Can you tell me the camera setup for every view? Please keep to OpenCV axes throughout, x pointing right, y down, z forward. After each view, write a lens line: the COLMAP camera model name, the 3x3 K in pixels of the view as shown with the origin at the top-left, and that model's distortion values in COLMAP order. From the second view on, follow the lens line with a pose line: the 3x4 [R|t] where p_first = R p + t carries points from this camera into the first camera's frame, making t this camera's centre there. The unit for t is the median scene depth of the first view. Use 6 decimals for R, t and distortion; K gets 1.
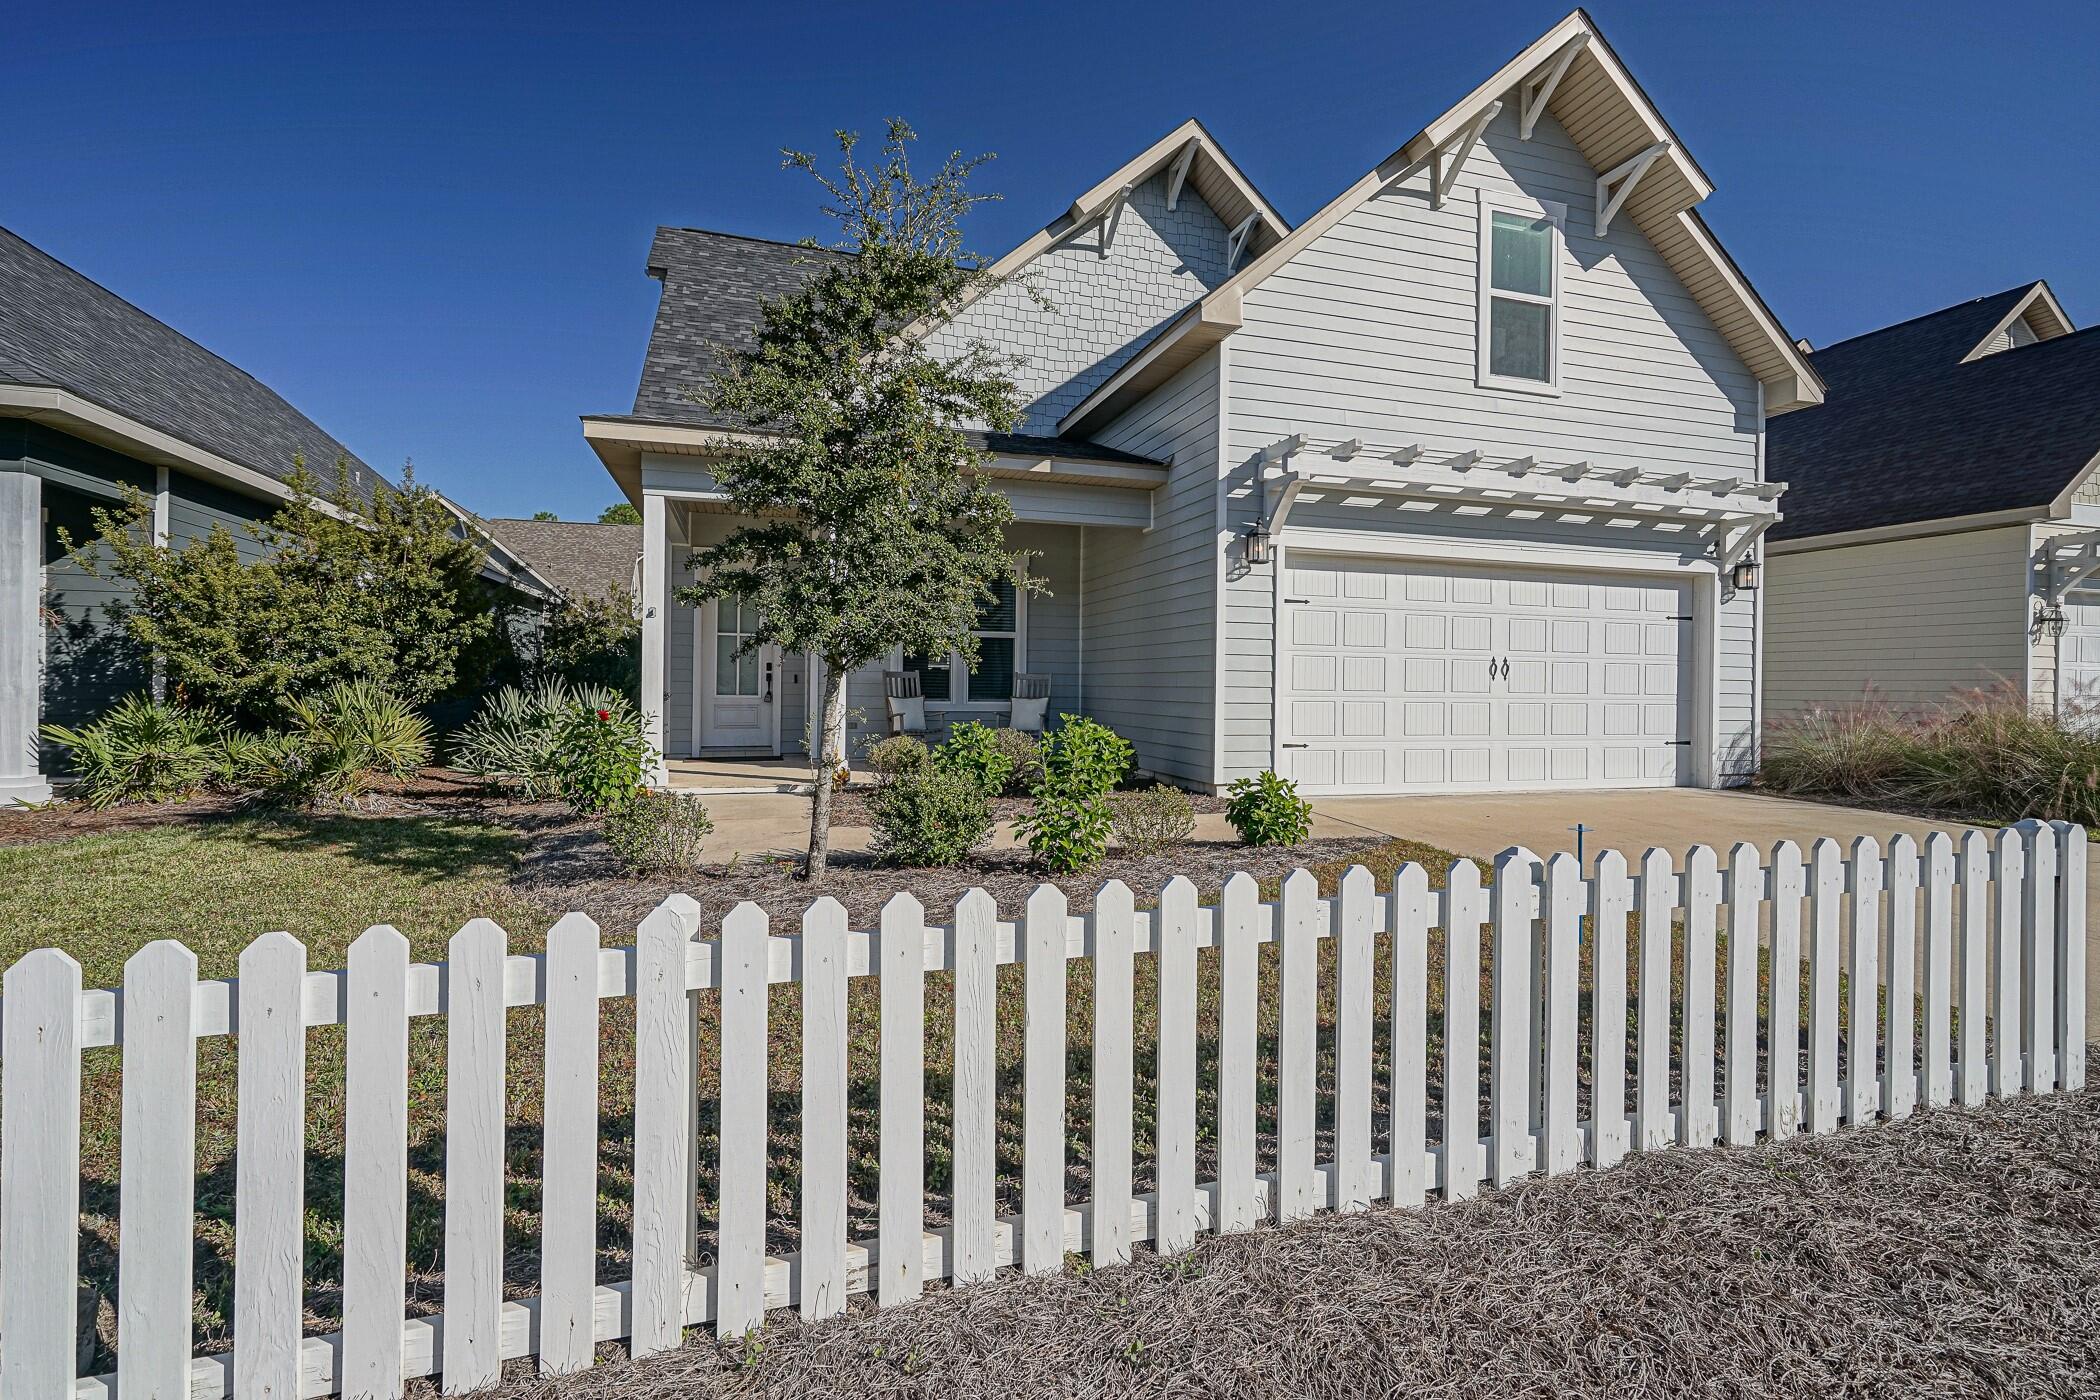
lens RADIAL K [[961.2, 0, 1042.6], [0, 961.2, 686.6], [0, 0, 1]] dist [0.004959, 0.001950]
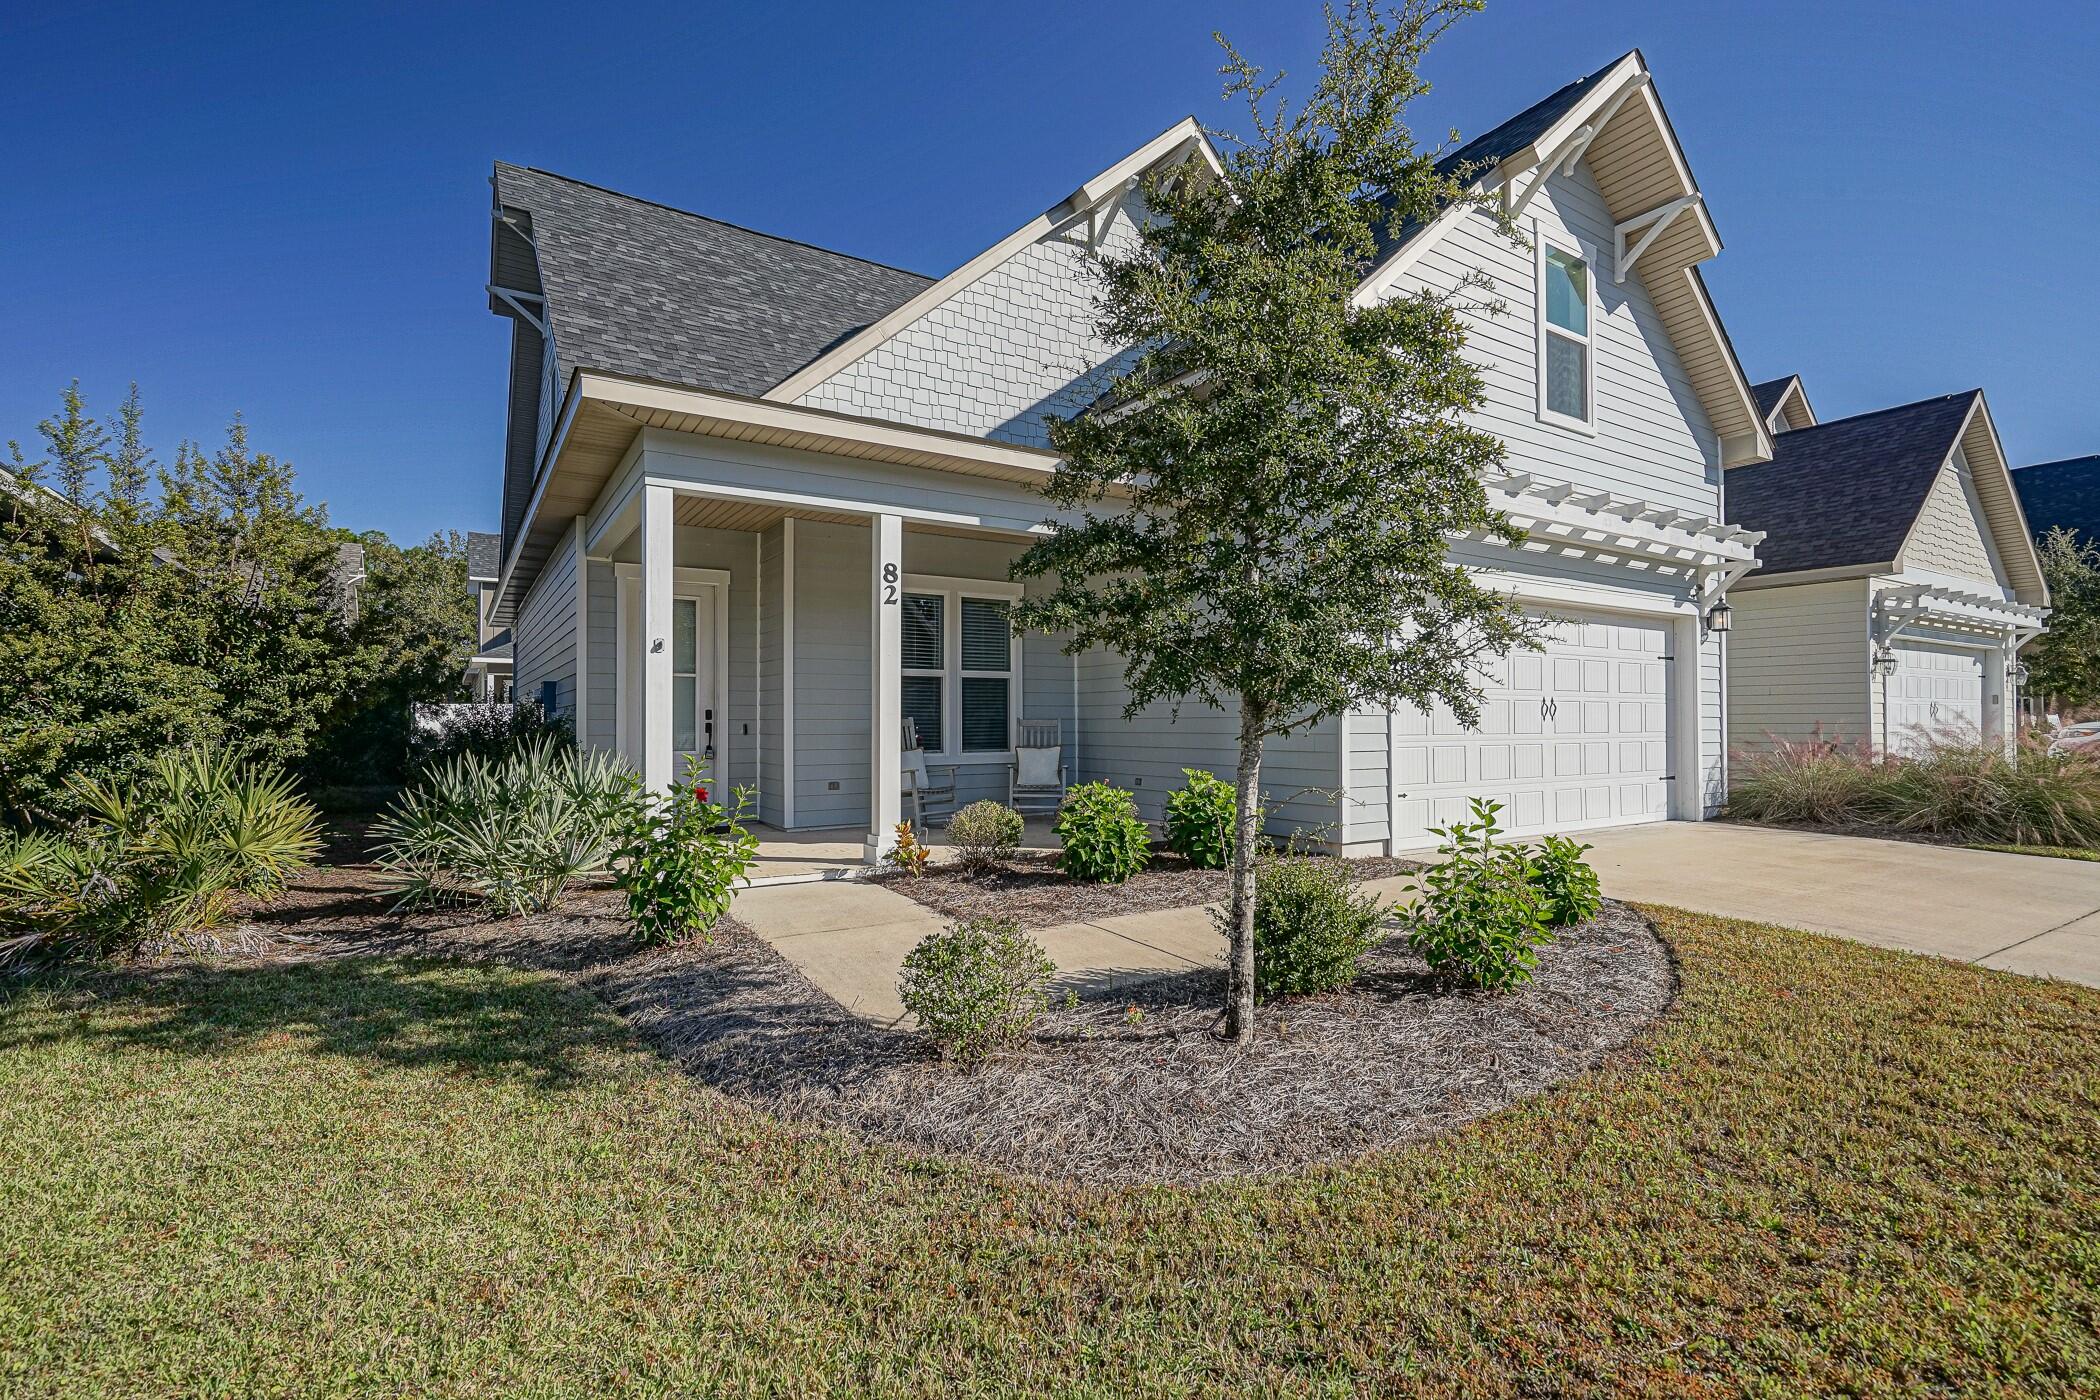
lens RADIAL K [[961.2, 0, 1057.6], [0, 961.2, 711.1], [0, 0, 1]] dist [0.004959, 0.001950]
pose [[0.963750, -0.011385, 0.266565, -0.265937], [0.015333, 0.999801, -0.012734, -0.011373], [-0.266367, 0.016360, 0.963733, 0.183807]]
